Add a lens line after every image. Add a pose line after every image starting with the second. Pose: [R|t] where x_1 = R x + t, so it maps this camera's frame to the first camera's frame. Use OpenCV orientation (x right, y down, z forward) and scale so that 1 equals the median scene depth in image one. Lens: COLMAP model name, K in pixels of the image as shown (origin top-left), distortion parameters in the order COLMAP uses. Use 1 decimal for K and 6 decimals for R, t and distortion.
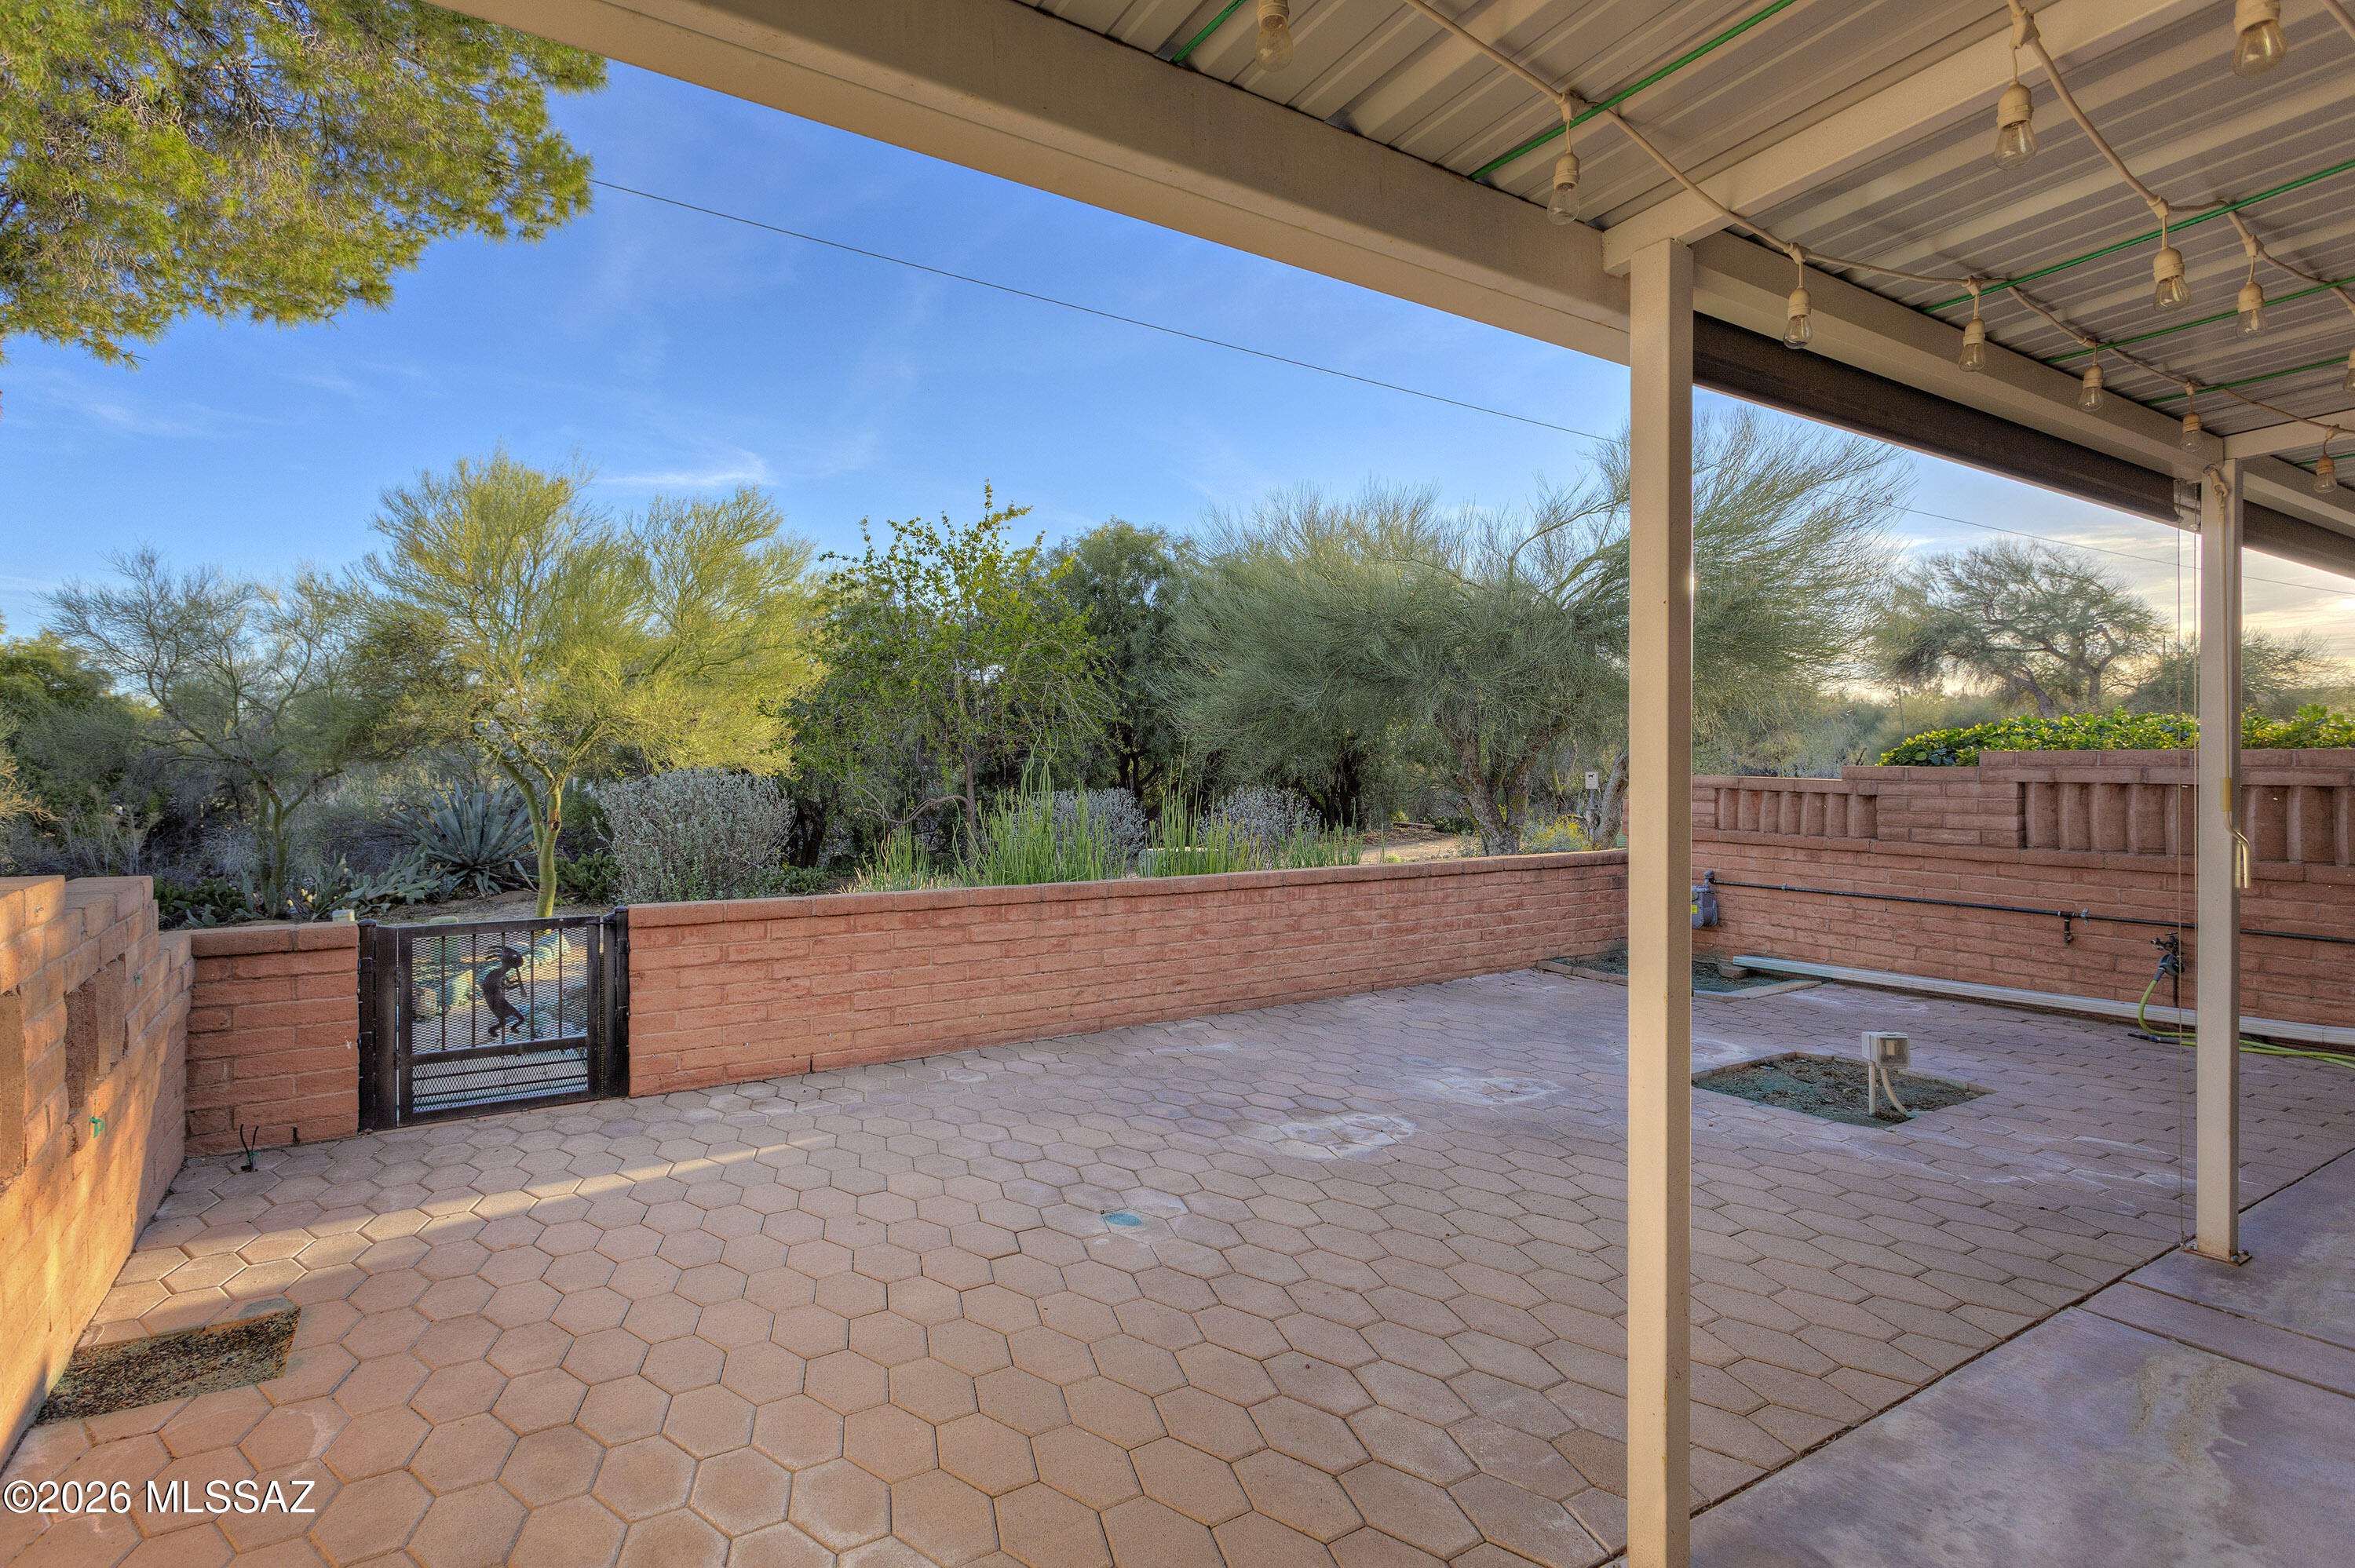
lens RADIAL K [[1126.4, 0, 1156.1], [0, 1126.4, 774.9], [0, 0, 1]] dist [-0.001500, 0.002662]
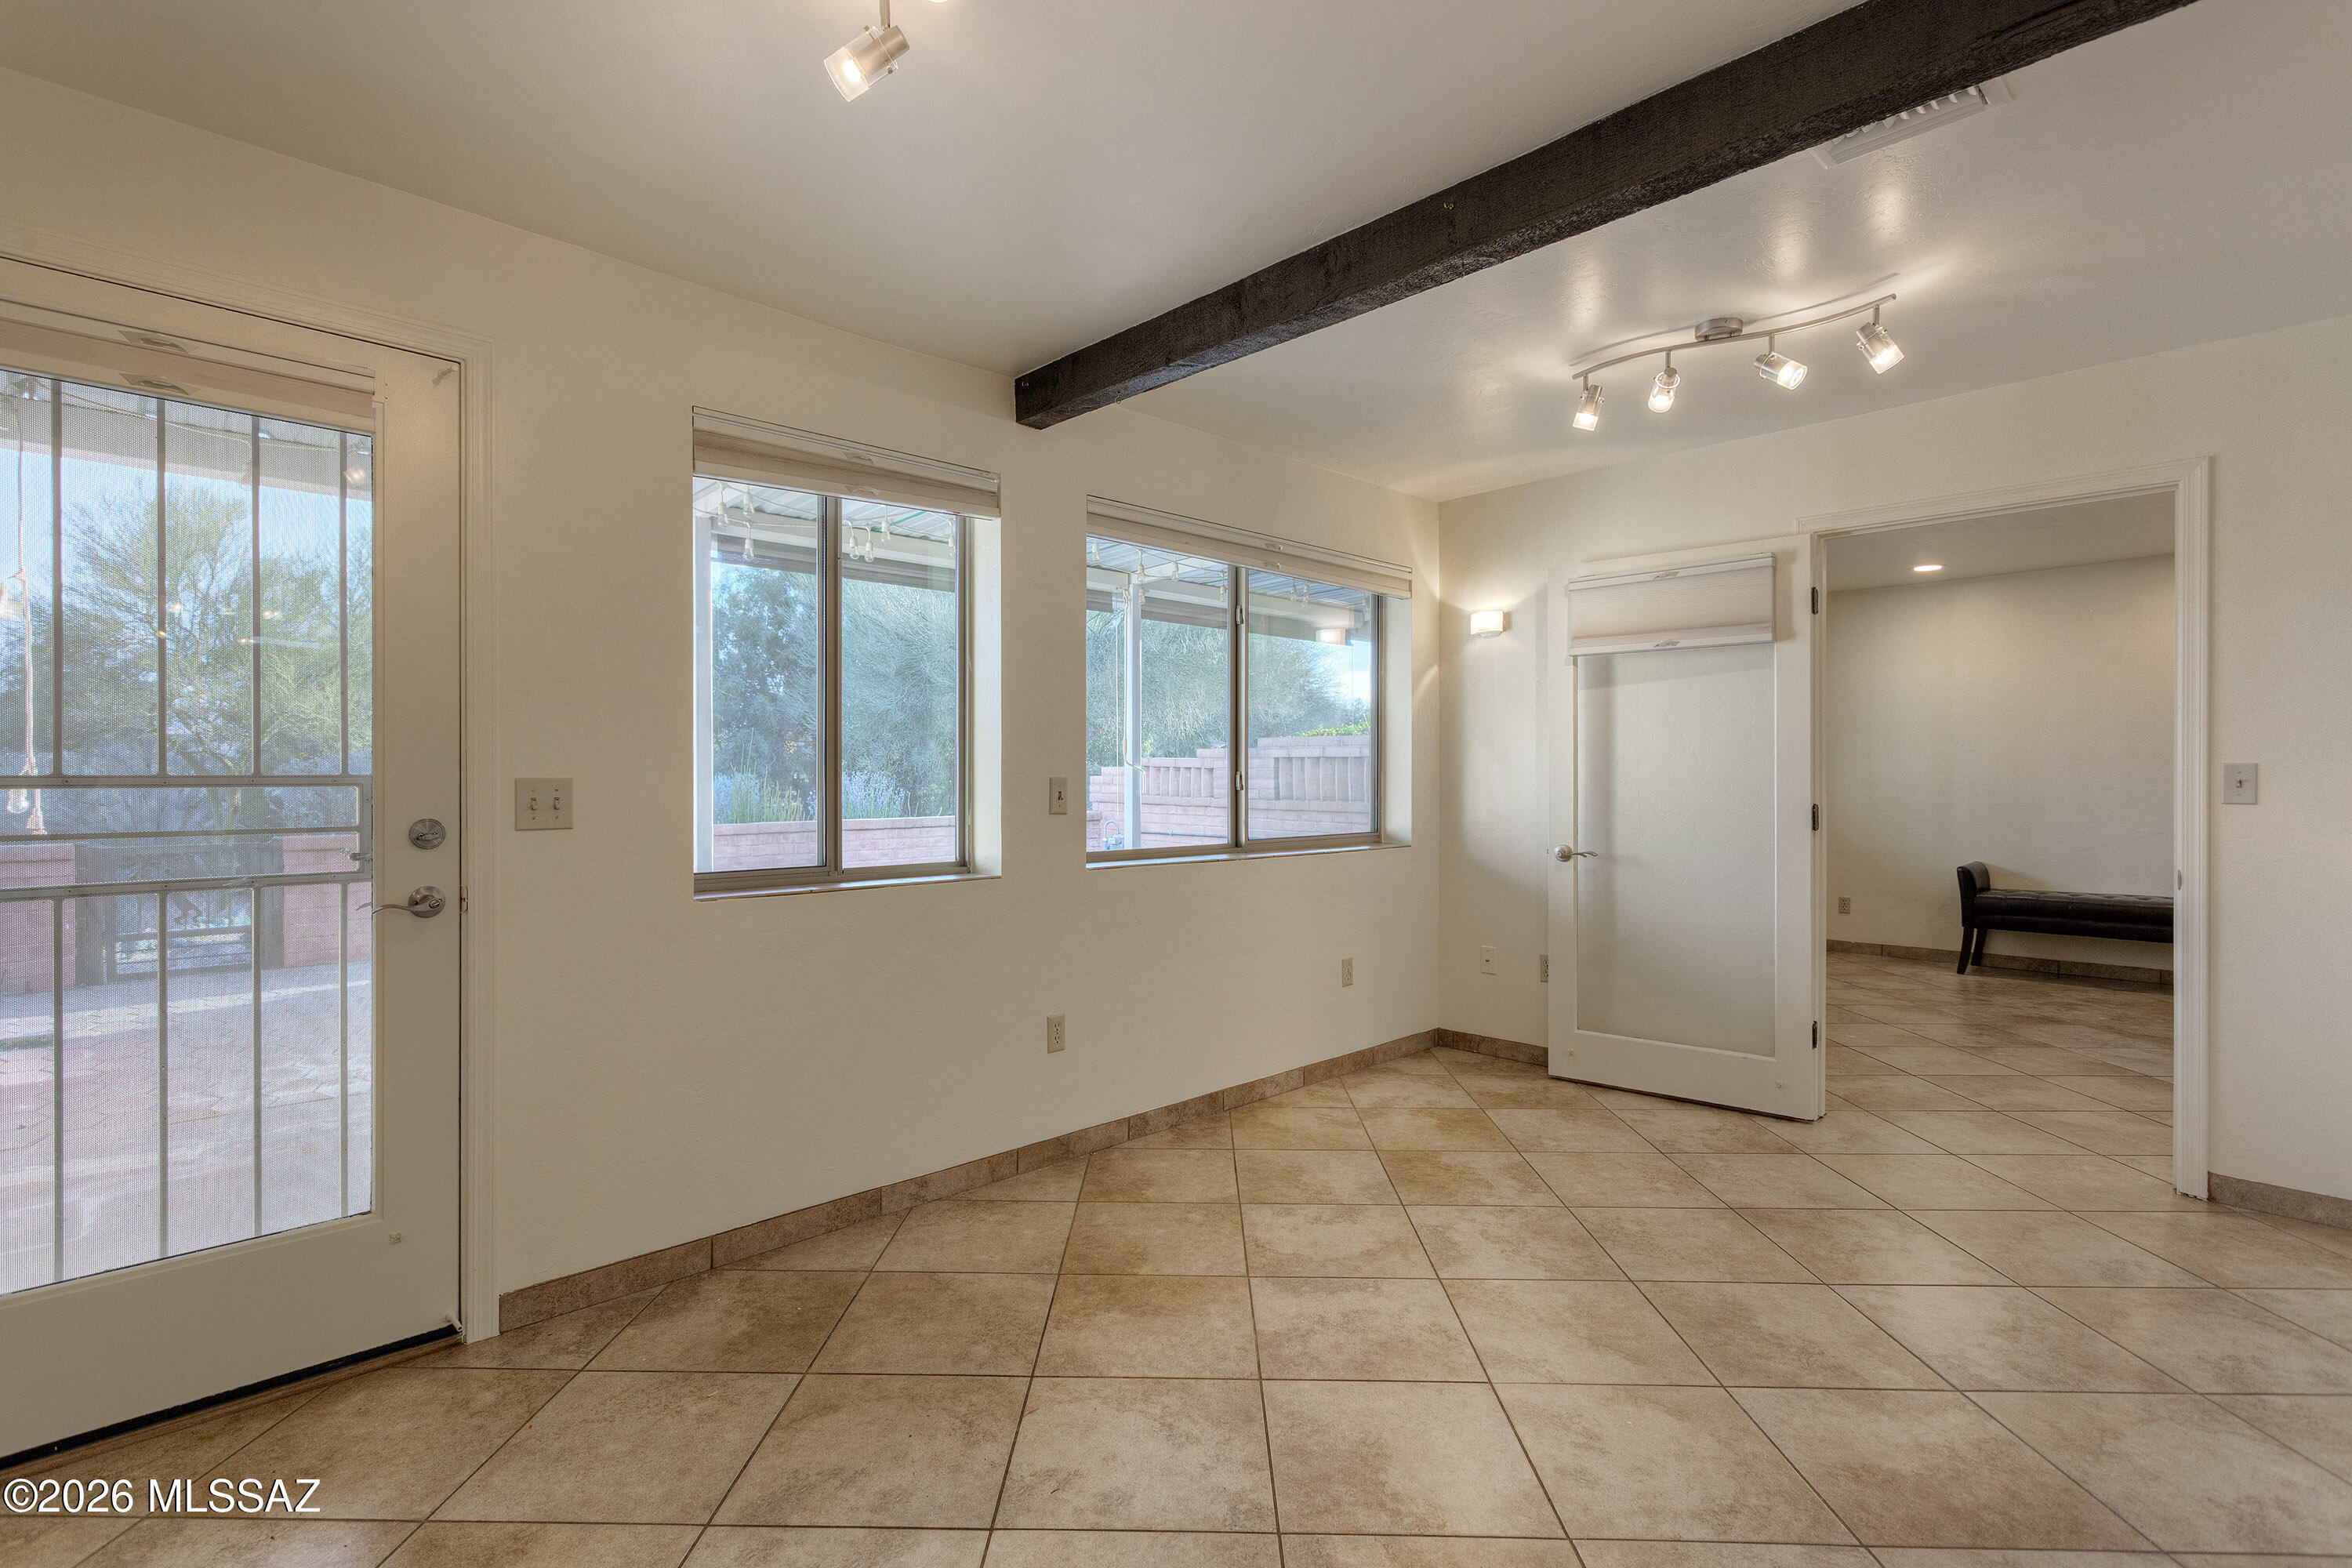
lens RADIAL K [[1125.1, 0, 1121.5], [0, 1125.1, 784.1], [0, 0, 1]] dist [-0.001500, 0.002662]
pose [[0.985067, -0.003314, 0.172137, 0.315967], [0.003299, 0.999994, 0.000374, 0.046584], [-0.172138, 0.000199, 0.985073, -0.559805]]
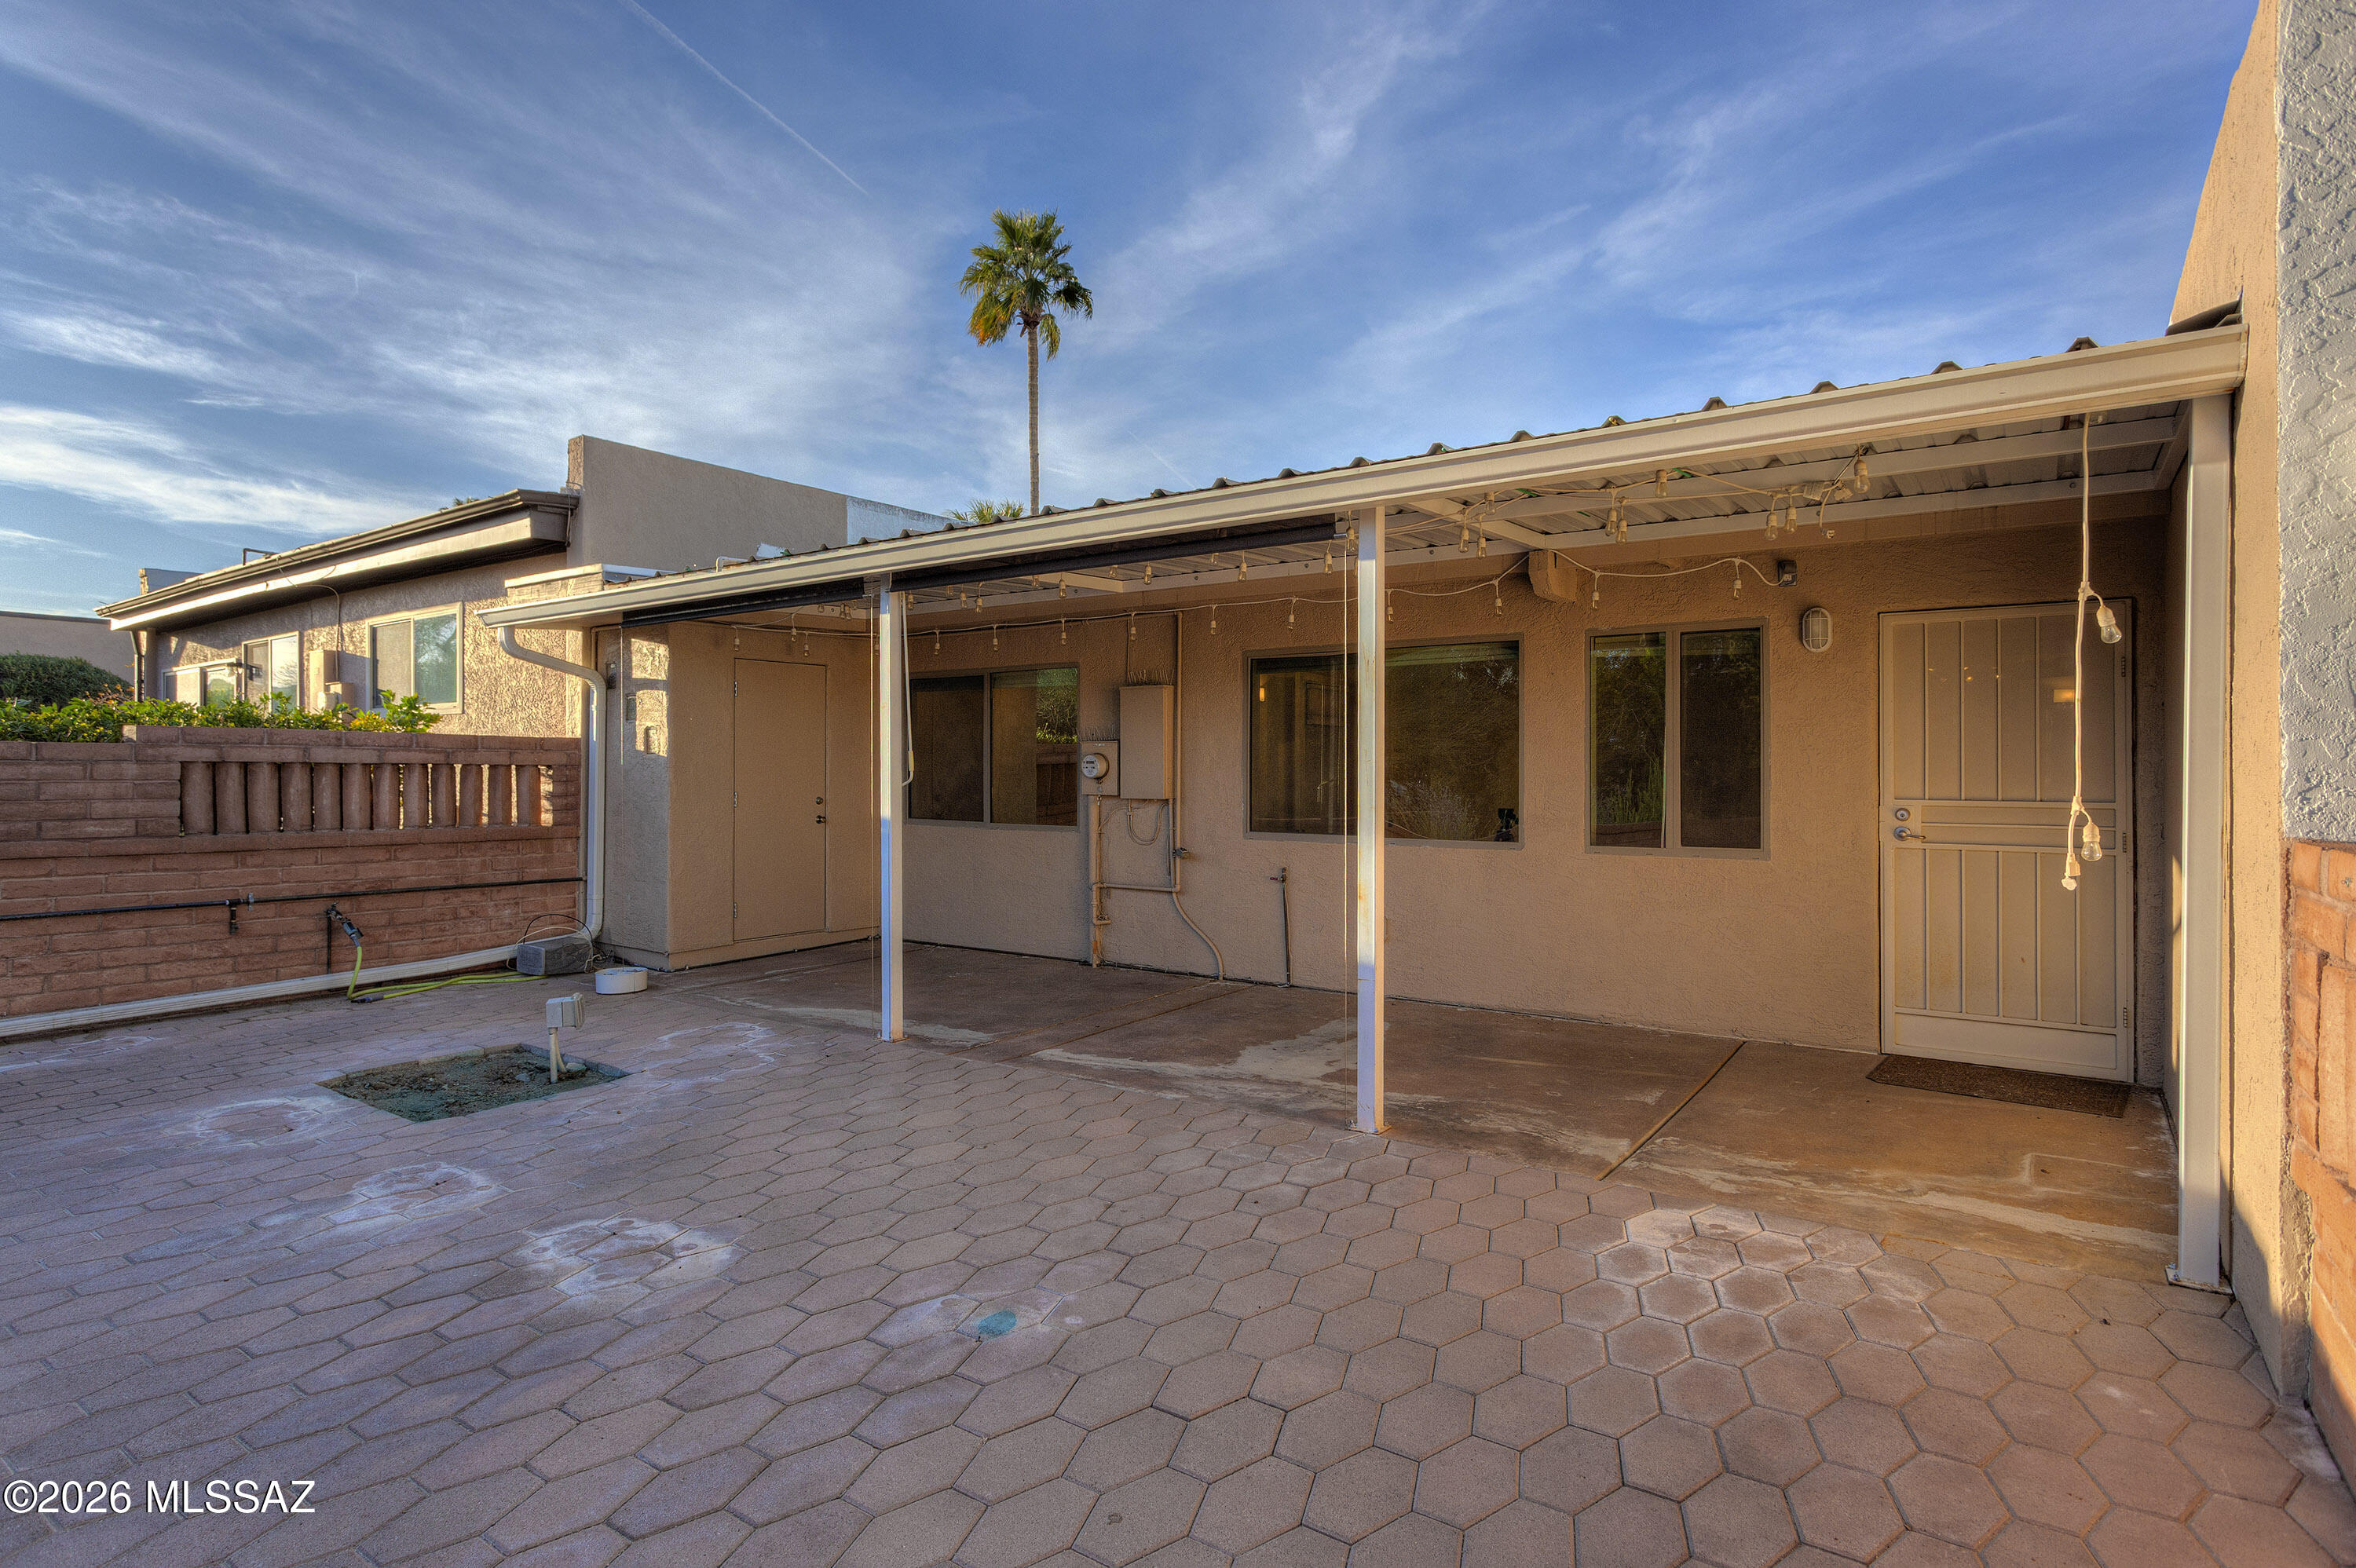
lens RADIAL K [[1310.2, 0, 1172.4], [0, 1310.2, 774.9], [0, 0, 1]] dist [0.002358, 0.002131]
pose [[-0.400782, -0.005552, 0.916156, -0.546961], [0.002591, 0.999971, 0.007193, 0.012697], [-0.916170, 0.005257, -0.400756, 0.772024]]
